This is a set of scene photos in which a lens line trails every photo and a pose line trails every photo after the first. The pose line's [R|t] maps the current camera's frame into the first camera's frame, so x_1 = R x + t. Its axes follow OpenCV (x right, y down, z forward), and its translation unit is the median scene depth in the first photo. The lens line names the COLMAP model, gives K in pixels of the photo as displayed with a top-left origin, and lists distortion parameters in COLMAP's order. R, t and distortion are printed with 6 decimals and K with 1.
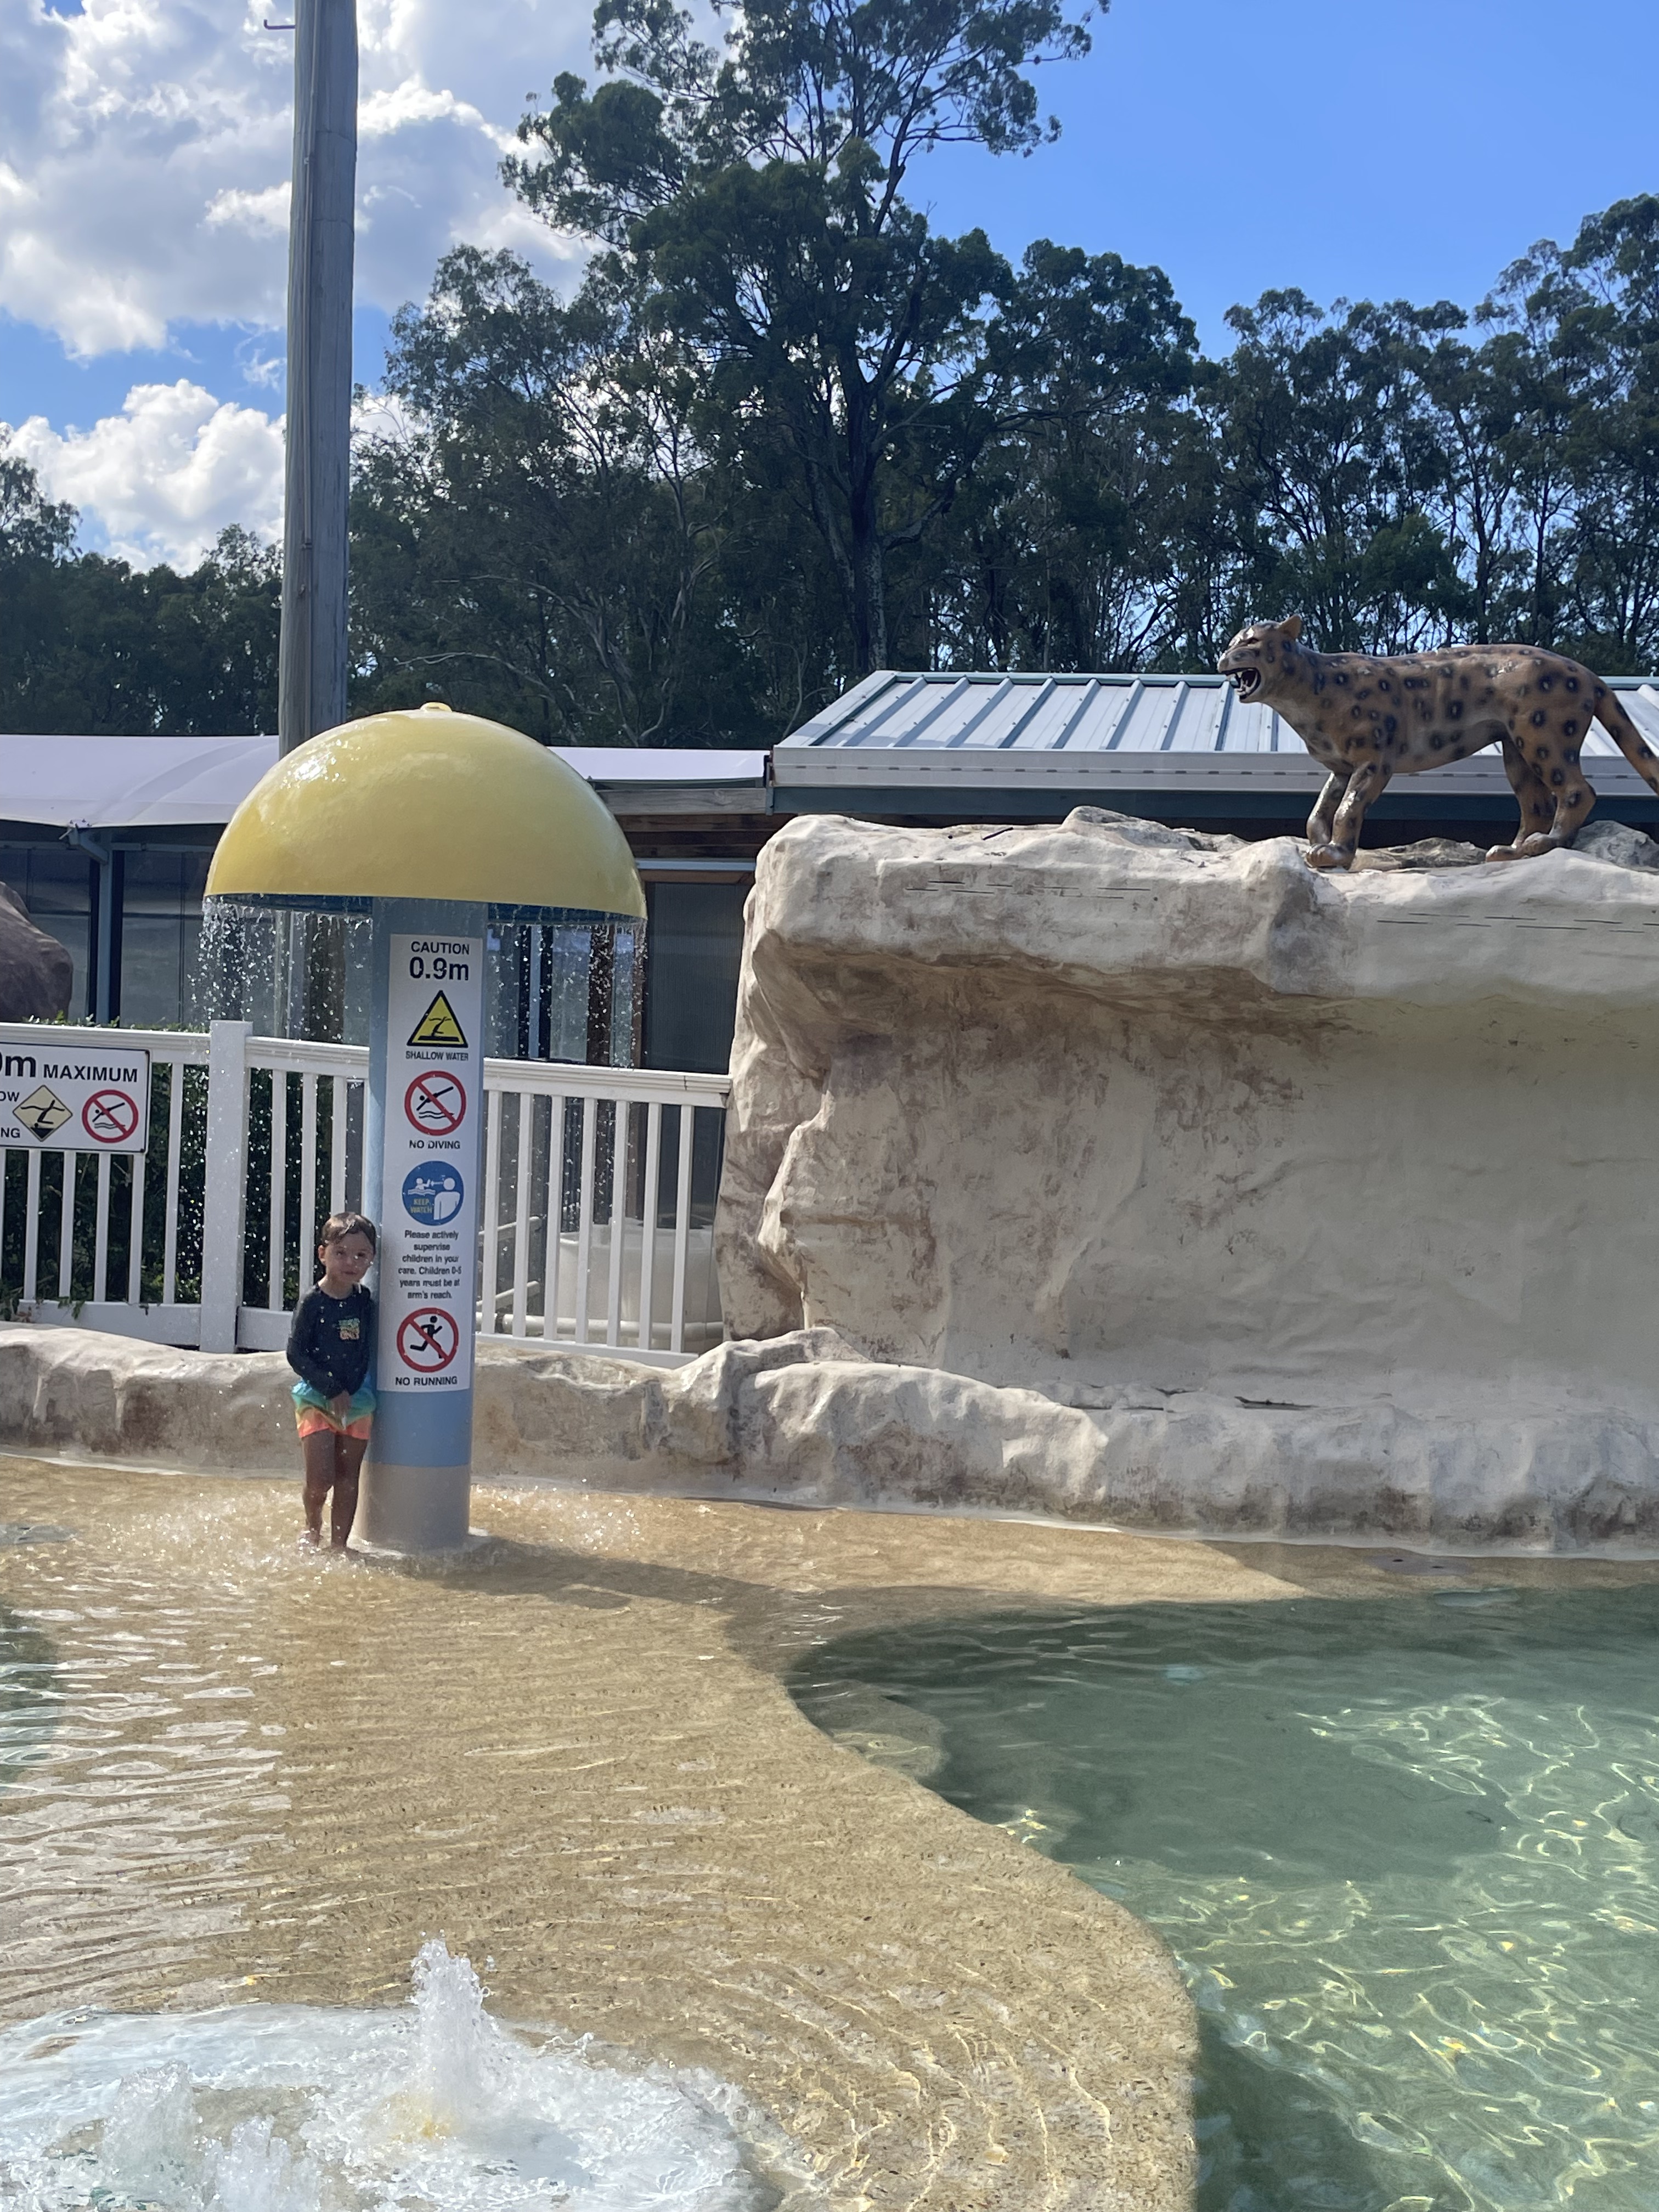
lens RADIAL K [[2638.1, 0, 776.9], [0, 2638.1, 1103.9], [0, 0, 1]] dist [0.061060, 0.000000]
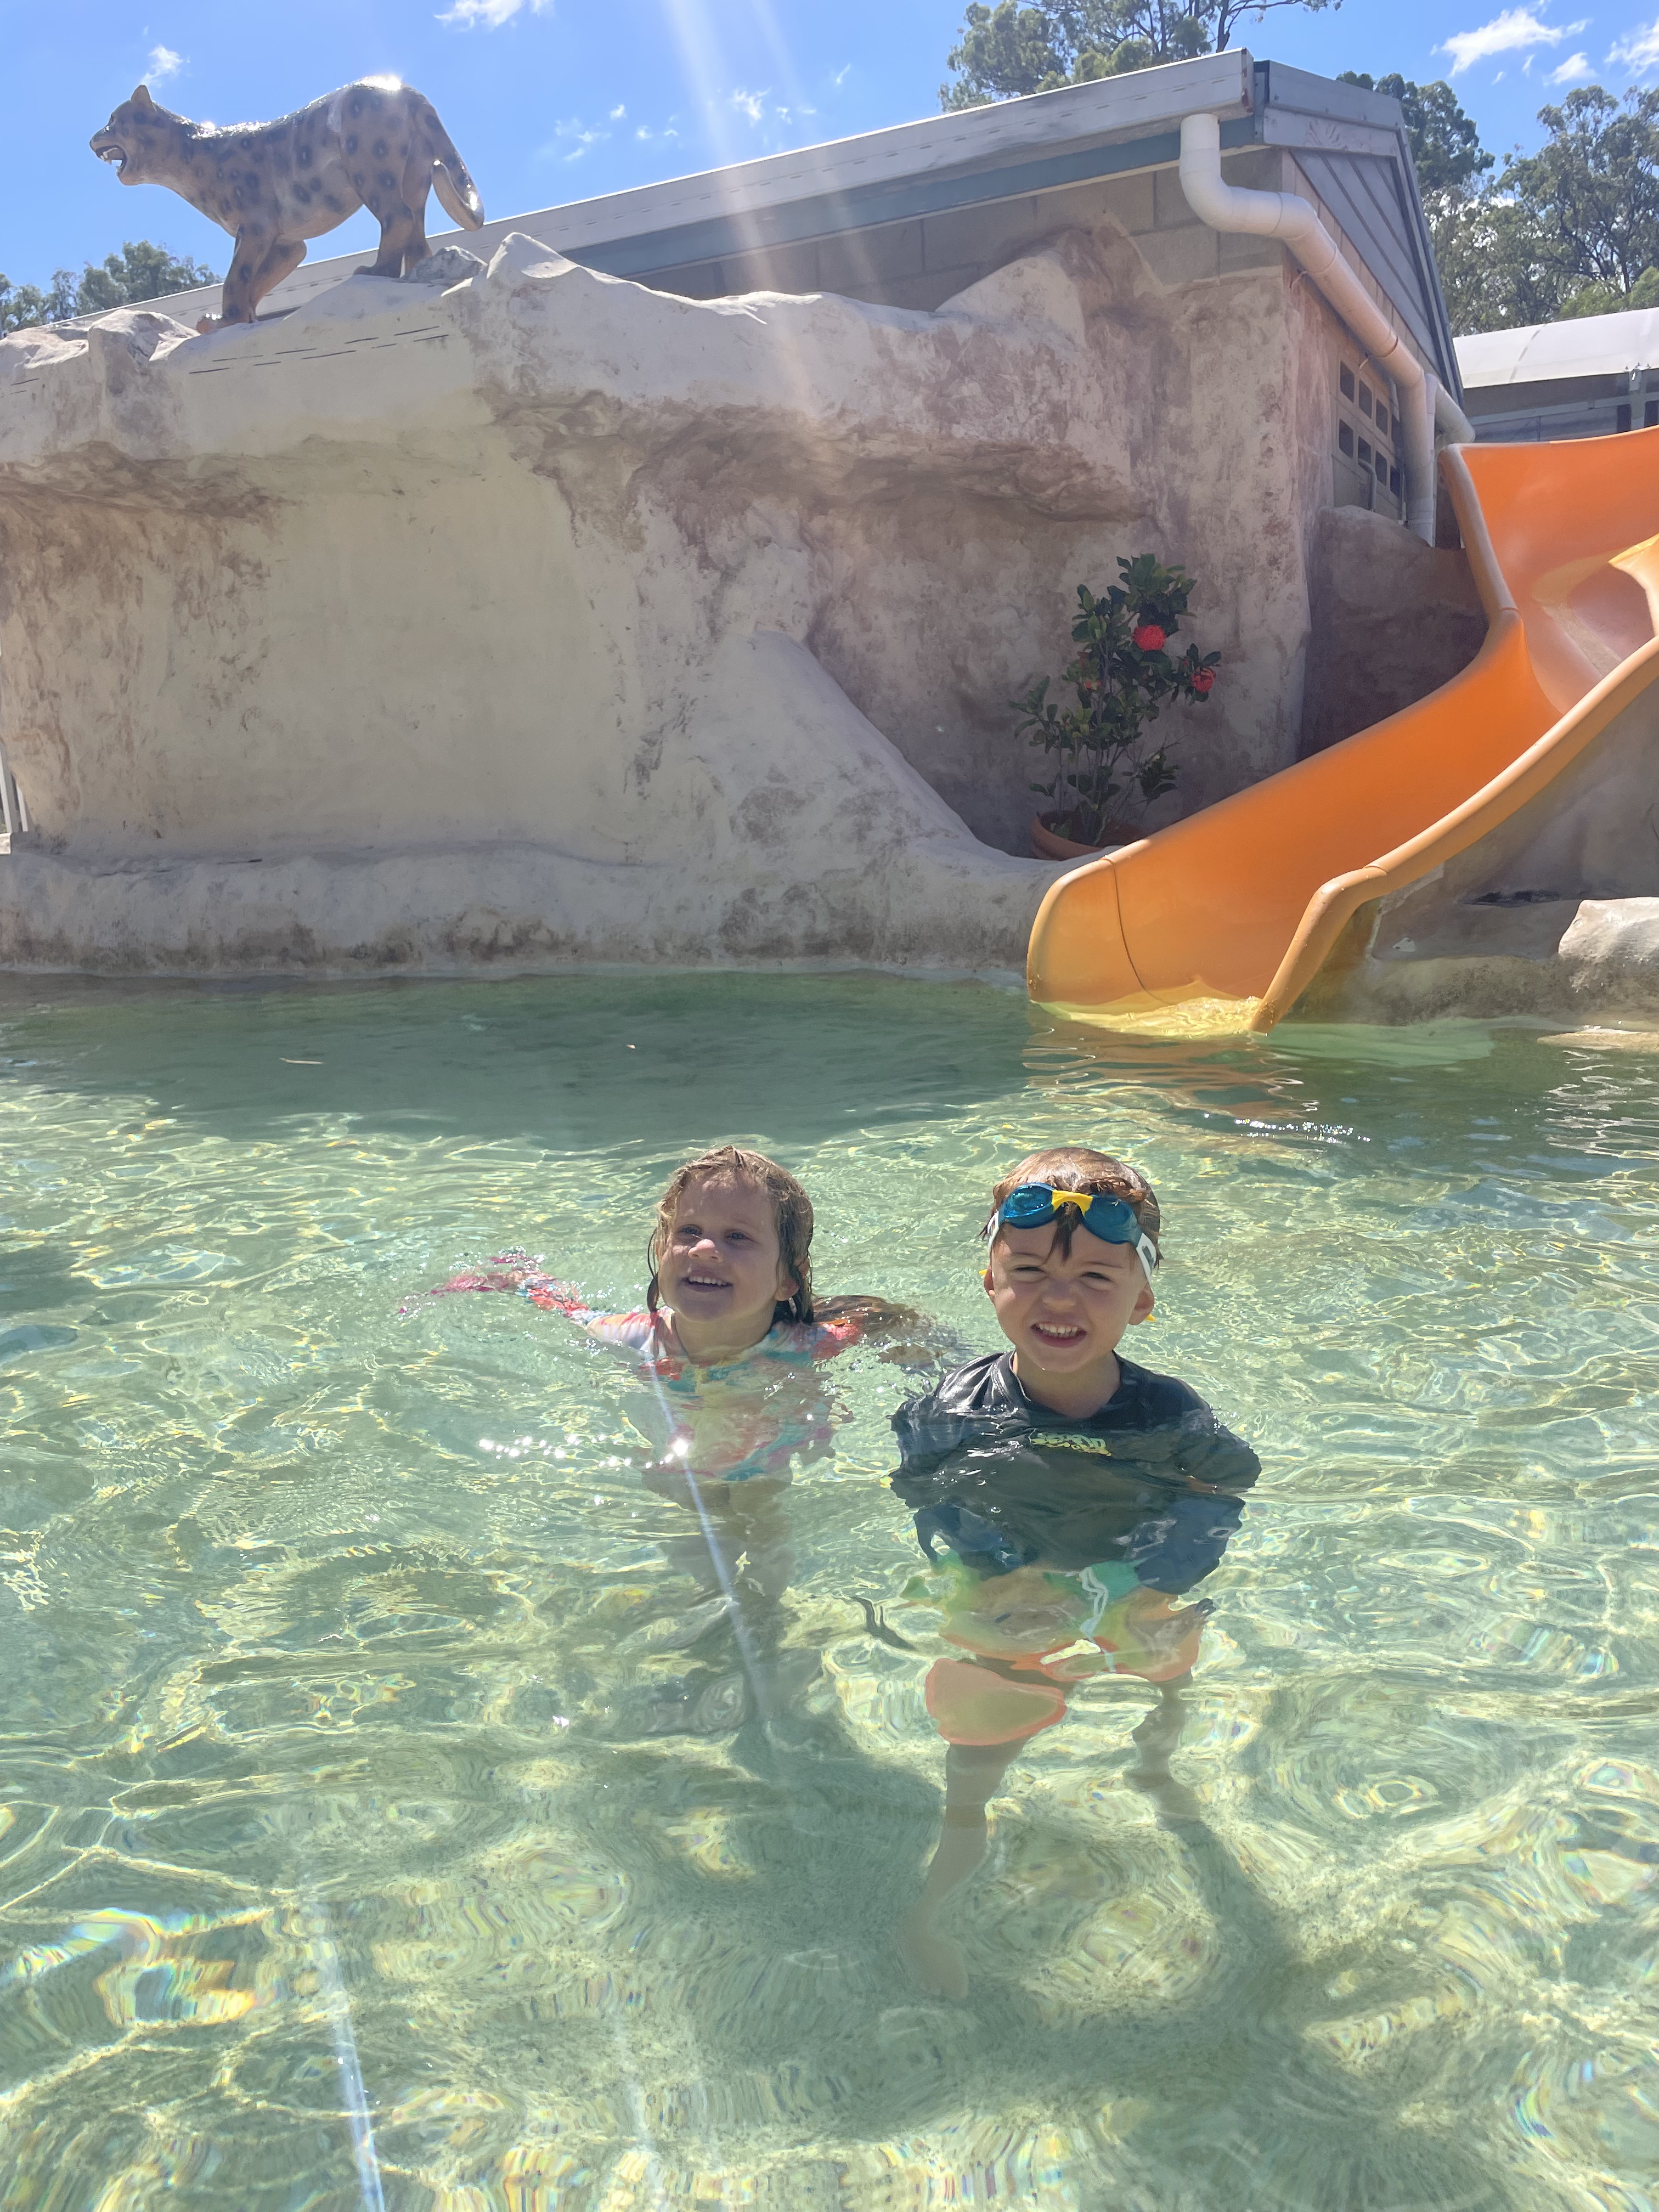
lens RADIAL K [[1734.9, 0, 744.0], [0, 1734.9, 1120.8], [0, 0, 1]] dist [0.089284, -0.119273]
pose [[0.949492, -0.017891, -0.313281, 0.602737], [0.069580, 0.985524, 0.154601, 0.119930], [0.305980, -0.168591, 0.936992, 0.345523]]
